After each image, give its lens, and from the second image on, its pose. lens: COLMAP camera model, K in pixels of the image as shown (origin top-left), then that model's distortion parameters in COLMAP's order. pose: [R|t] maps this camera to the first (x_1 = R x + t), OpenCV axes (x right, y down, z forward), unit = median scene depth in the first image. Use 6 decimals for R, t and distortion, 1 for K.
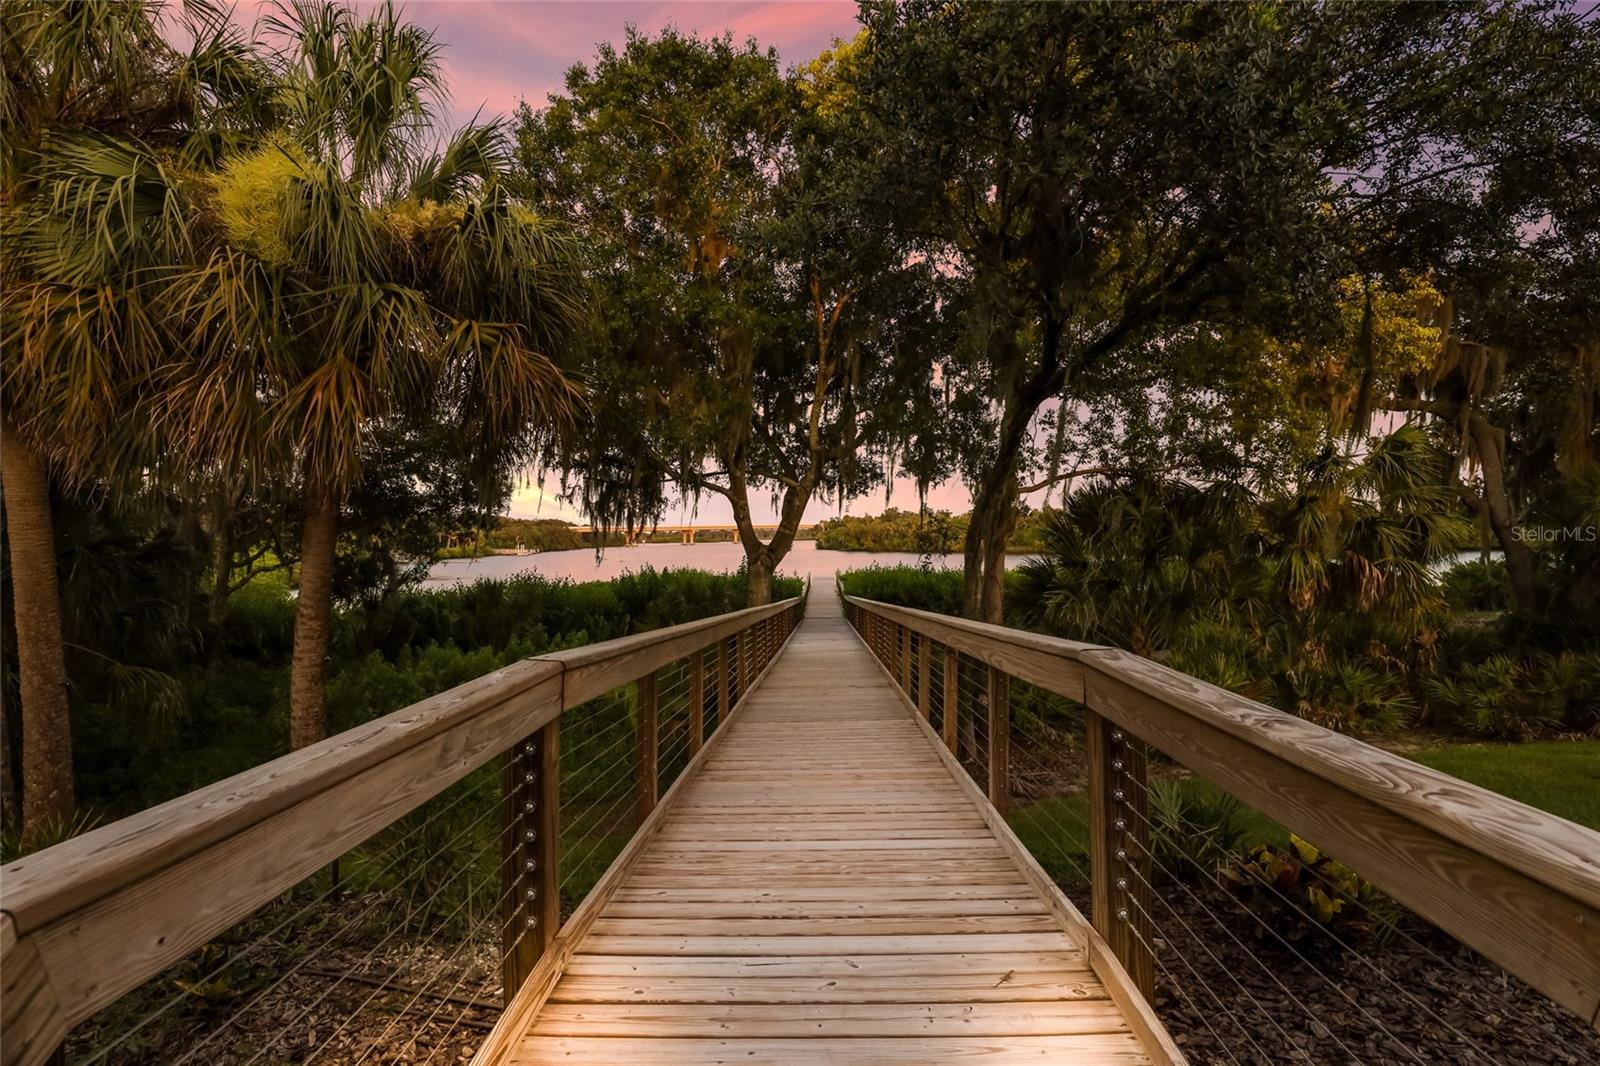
lens RADIAL K [[734.9, 0, 800.0], [0, 734.9, 533.0], [0, 0, 1]] dist [-0.000151, 0.000150]
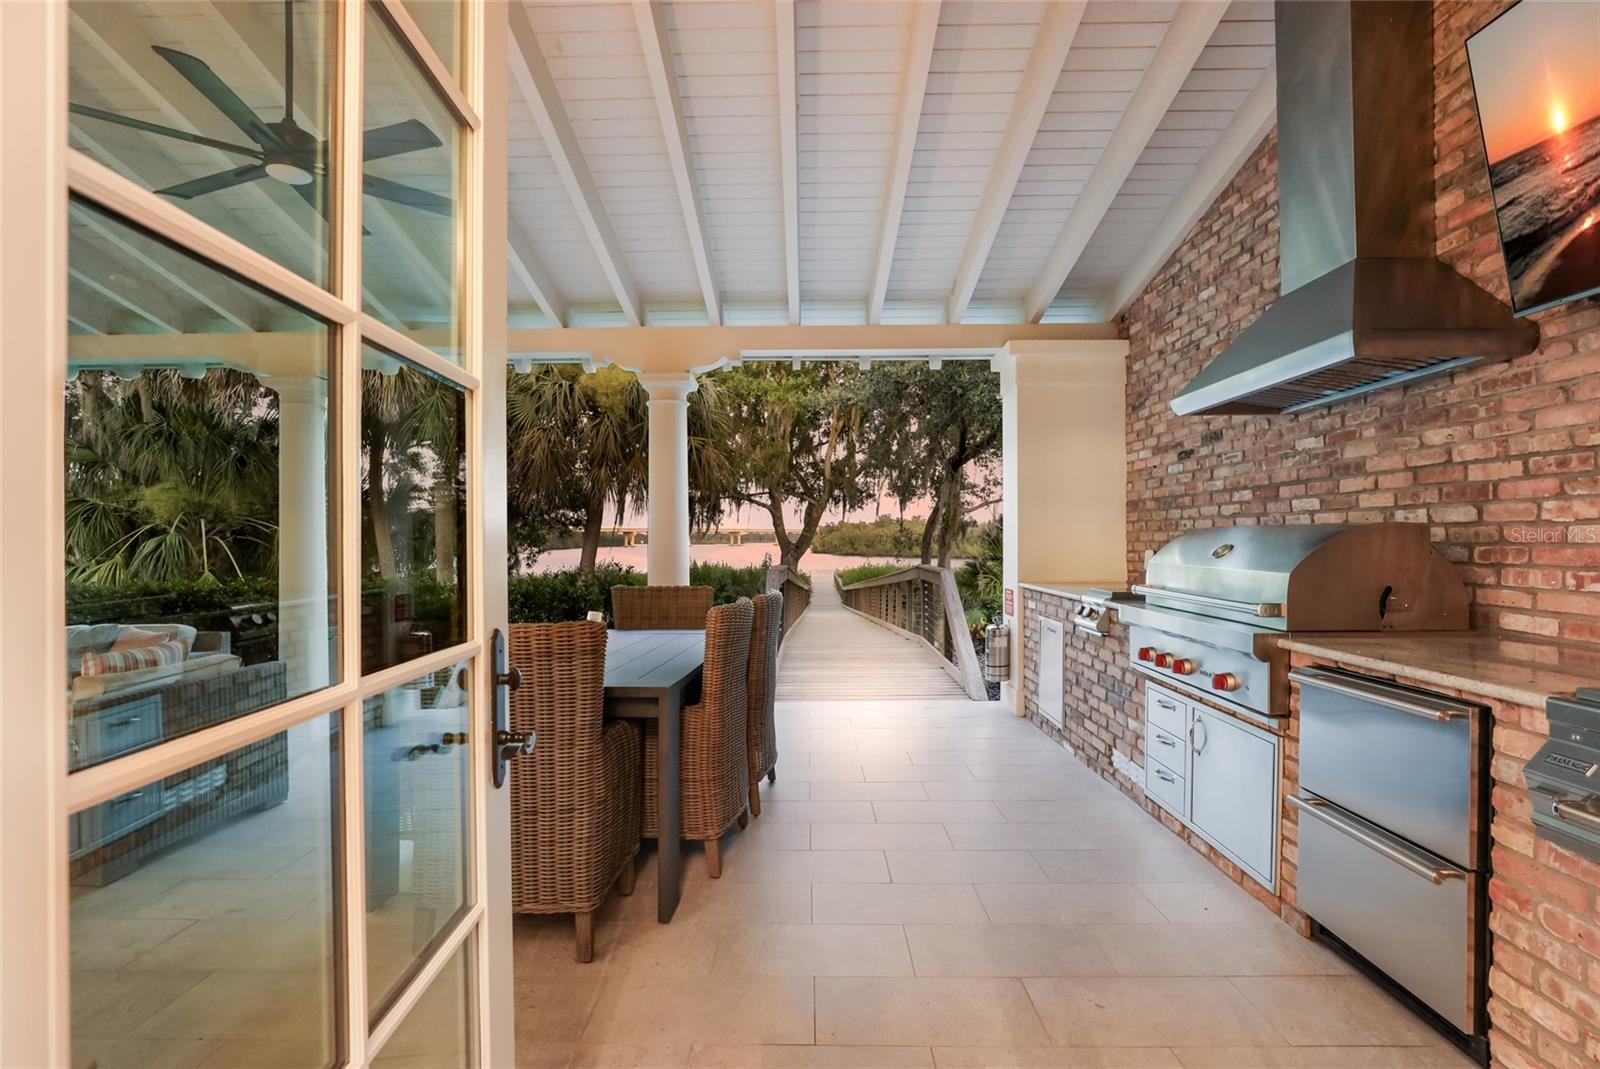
lens RADIAL K [[734.9, 0, 800.0], [0, 734.9, 534.5], [0, 0, 1]] dist [-0.000151, 0.000150]
pose [[0.999768, 0.019790, 0.008466, -0.041113], [-0.019763, 0.999799, -0.003301, 0.003012], [-0.008530, 0.003133, 0.999959, -0.410601]]
